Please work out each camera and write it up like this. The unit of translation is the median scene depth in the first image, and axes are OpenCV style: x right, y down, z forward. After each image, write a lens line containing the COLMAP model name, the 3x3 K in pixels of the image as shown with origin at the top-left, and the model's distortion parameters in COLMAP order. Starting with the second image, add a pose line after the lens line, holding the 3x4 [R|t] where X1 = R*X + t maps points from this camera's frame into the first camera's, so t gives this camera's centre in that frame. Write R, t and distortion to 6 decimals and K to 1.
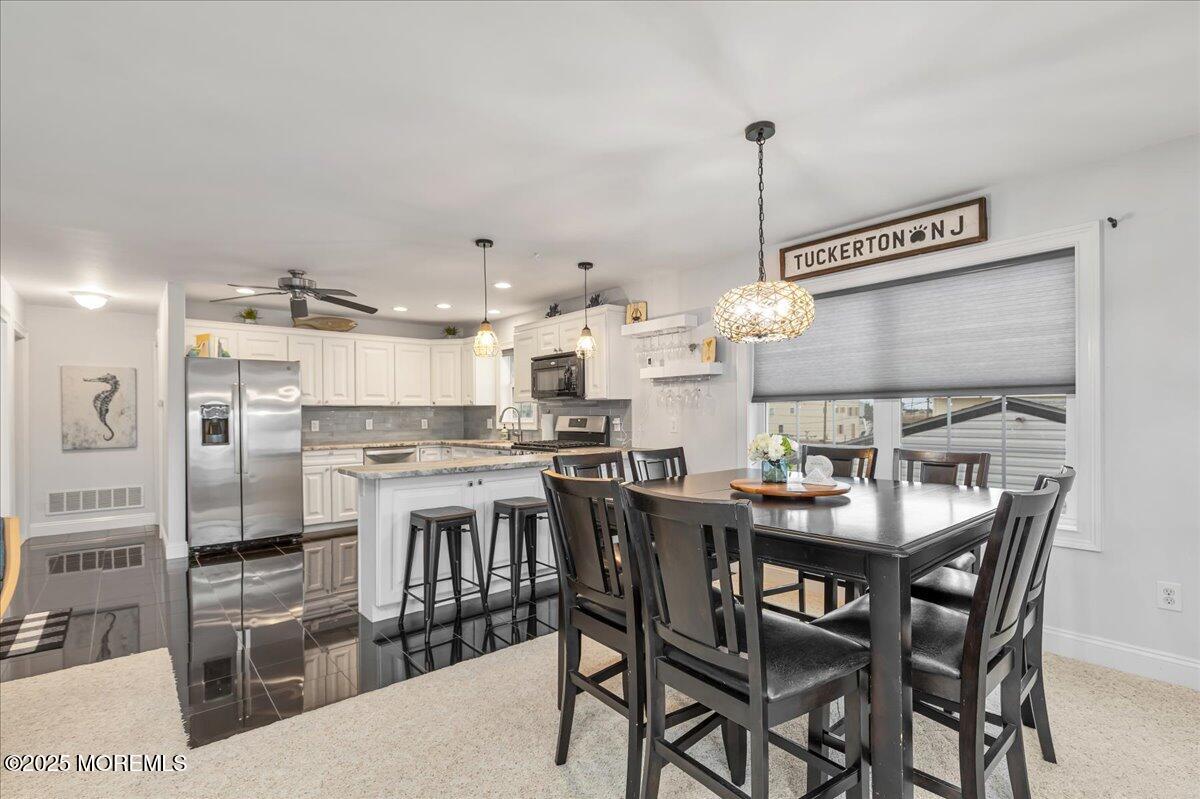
lens RADIAL K [[555.8, 0, 600.1], [0, 555.8, 413.3], [0, 0, 1]] dist [-0.001158, -0.000986]
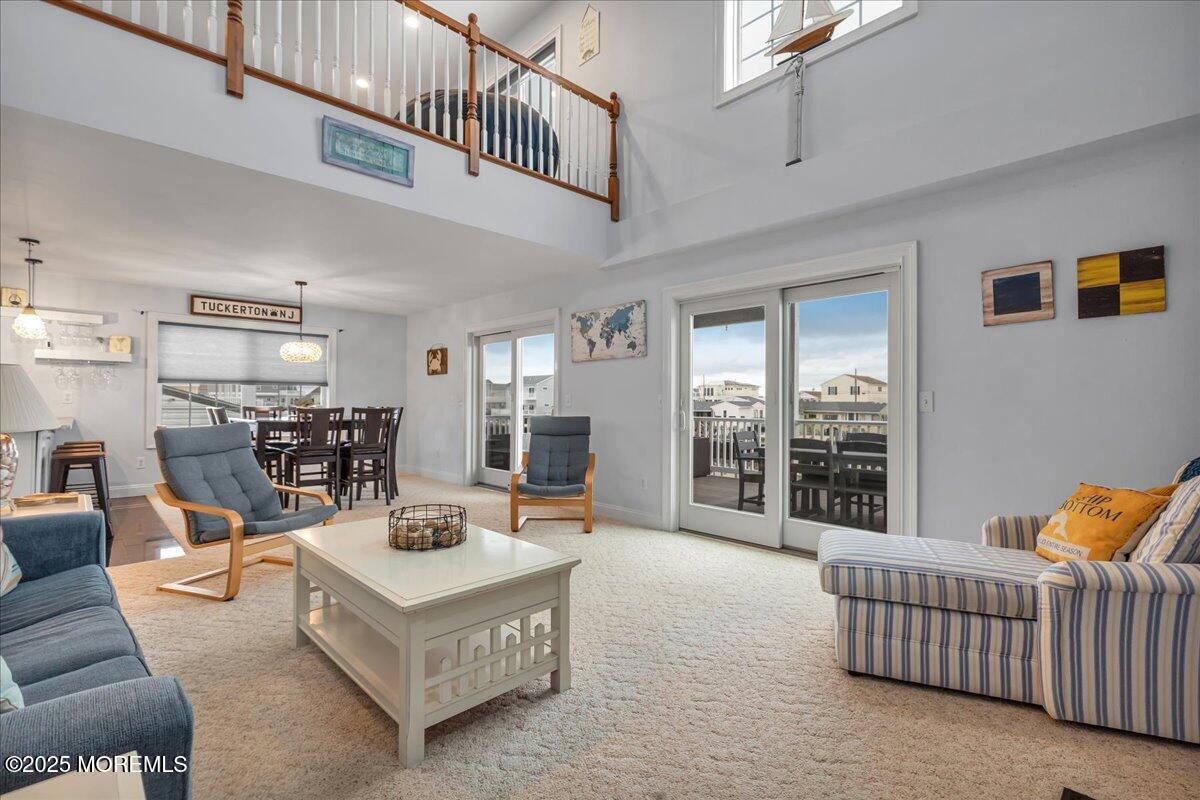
lens RADIAL K [[542.3, 0, 599.3], [0, 542.3, 401.0], [0, 0, 1]] dist [-0.000692, -0.000772]
pose [[-0.055991, 0.010676, 0.998374, -1.109390], [-0.006130, 0.999920, -0.011036, 0.034448], [-0.998412, -0.006738, -0.055921, -0.131447]]
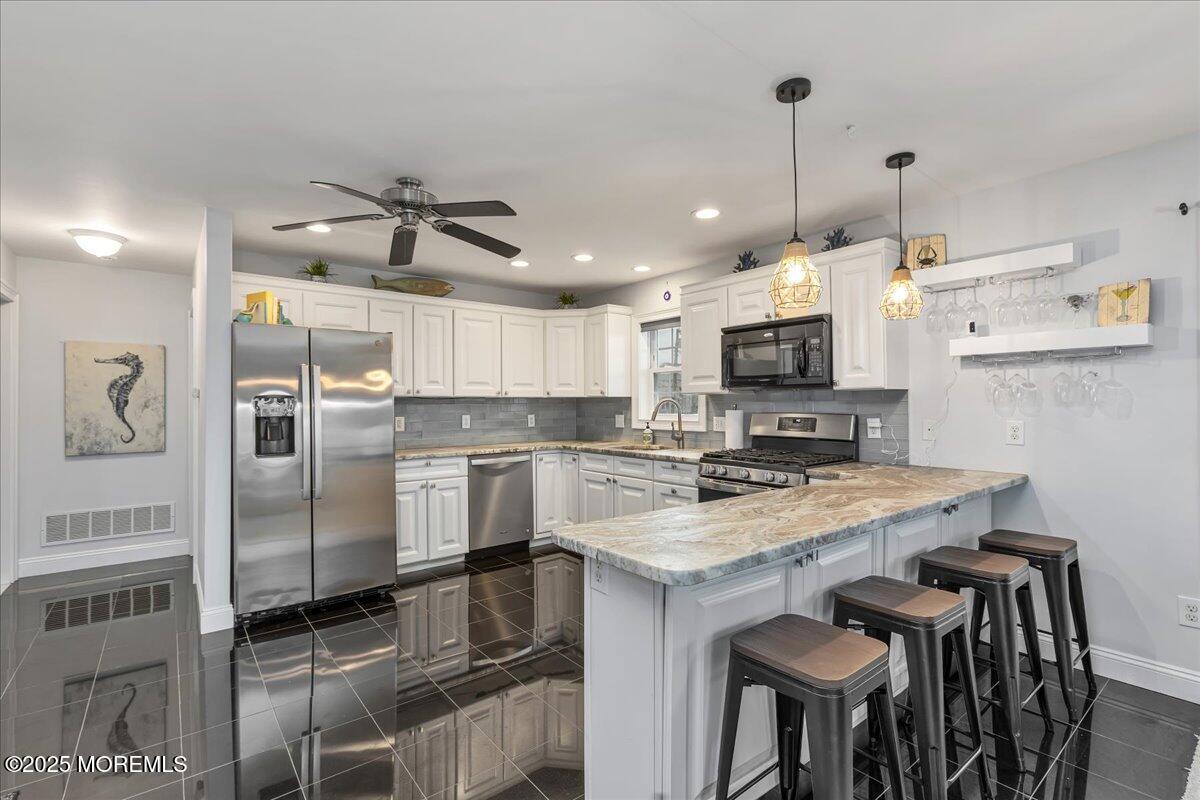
lens RADIAL K [[542.3, 0, 599.3], [0, 542.3, 401.0], [0, 0, 1]] dist [-0.000692, -0.000772]
pose [[0.999245, 0.004160, -0.038618, -0.283994], [-0.004314, 0.999983, -0.003895, -0.007922], [0.038602, 0.004059, 0.999246, 0.372182]]
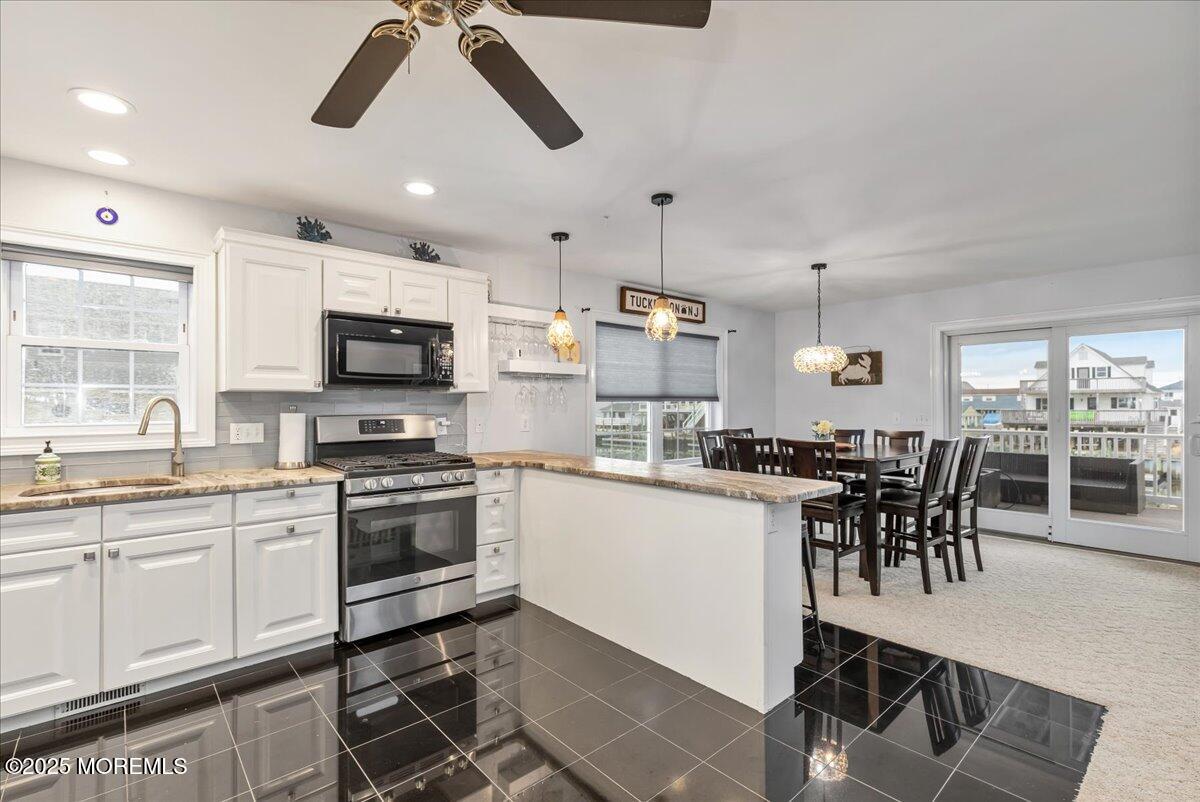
lens RADIAL K [[542.3, 0, 599.3], [0, 542.3, 402.0], [0, 0, 1]] dist [-0.000692, -0.000772]
pose [[-0.016768, 0.013658, 0.999766, -0.754314], [0.002324, 0.999905, -0.013621, -0.001863], [-0.999857, 0.002095, -0.016798, 0.847658]]
